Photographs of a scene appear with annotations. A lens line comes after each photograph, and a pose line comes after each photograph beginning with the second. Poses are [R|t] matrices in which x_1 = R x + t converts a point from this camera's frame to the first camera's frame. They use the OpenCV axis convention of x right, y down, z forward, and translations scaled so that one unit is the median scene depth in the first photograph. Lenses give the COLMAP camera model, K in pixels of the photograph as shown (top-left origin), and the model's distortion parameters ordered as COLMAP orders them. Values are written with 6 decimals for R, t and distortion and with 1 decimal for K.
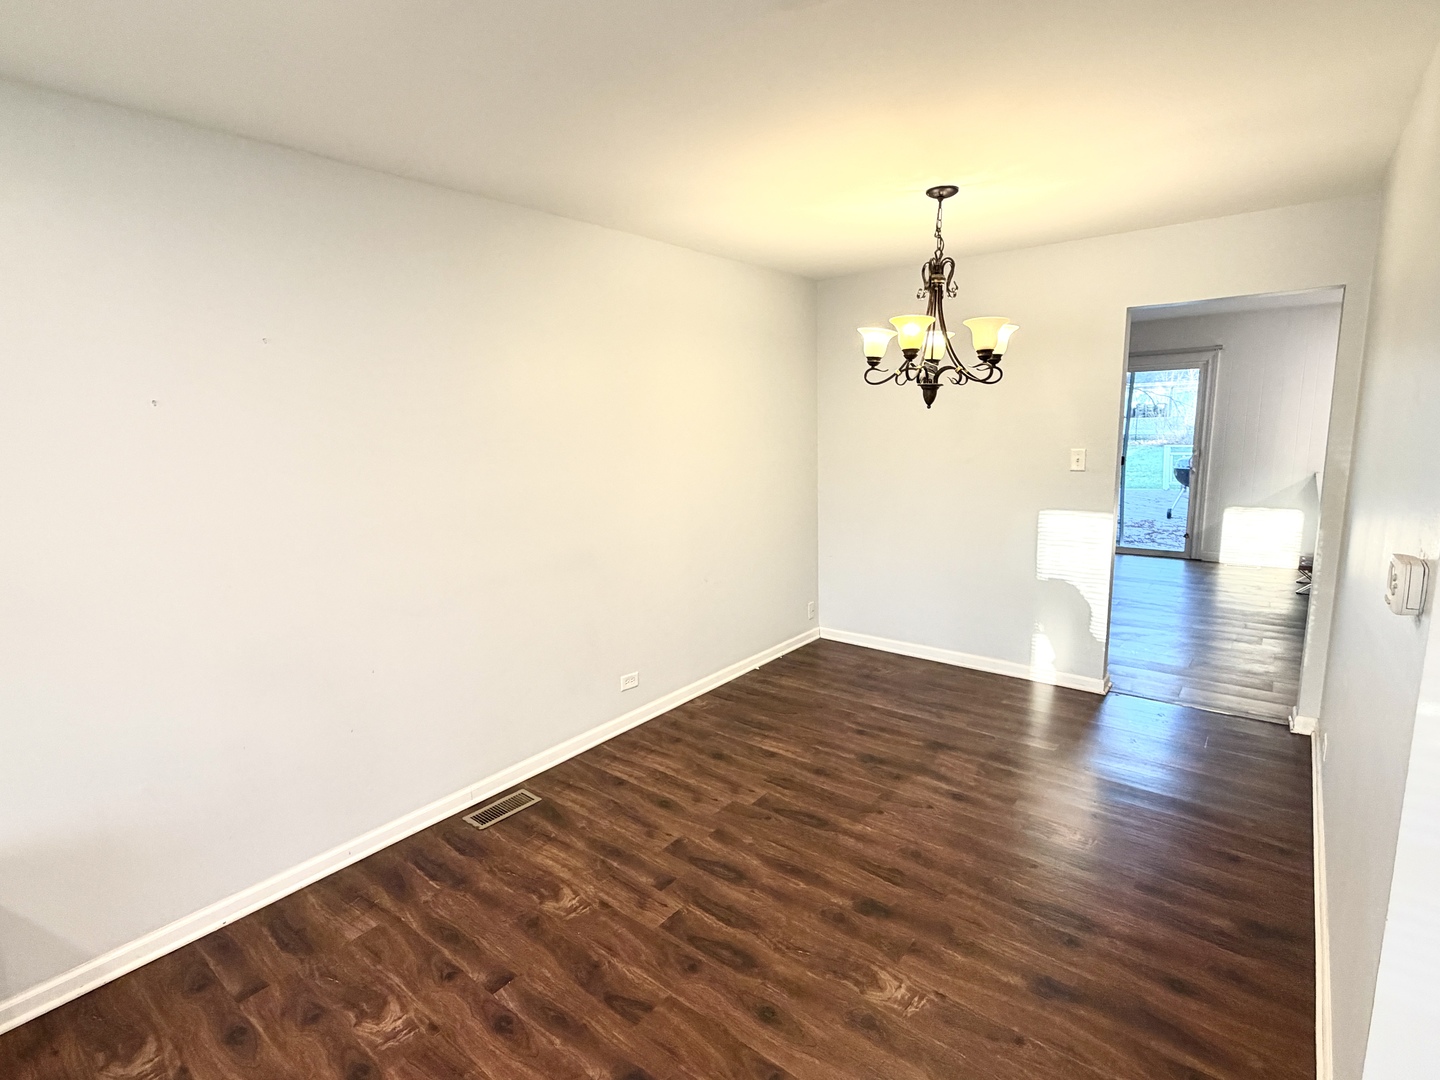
lens RADIAL K [[707.0, 0, 720.0], [0, 707.0, 540.0], [0, 0, 1]] dist [0.000525, 0.000473]
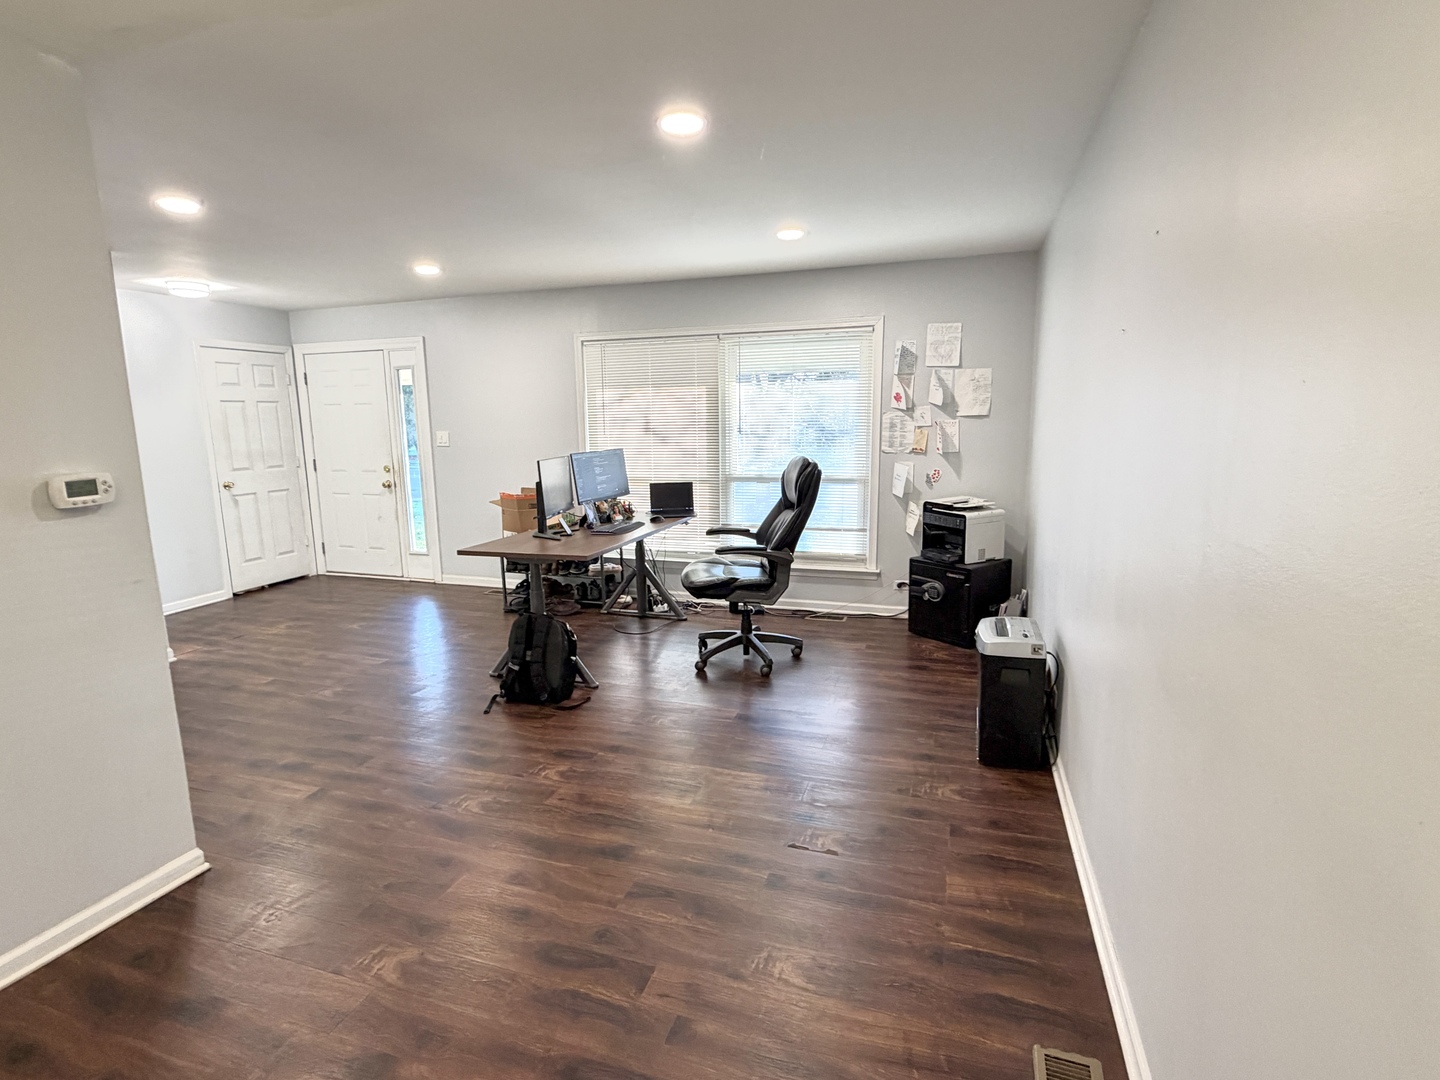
lens RADIAL K [[707.0, 0, 720.0], [0, 707.0, 540.0], [0, 0, 1]] dist [0.000525, 0.000473]
pose [[-0.932305, 0.107864, -0.345213, 0.082711], [-0.022752, 0.935111, 0.353625, -0.242174], [0.360956, 0.337540, -0.869355, 1.650506]]
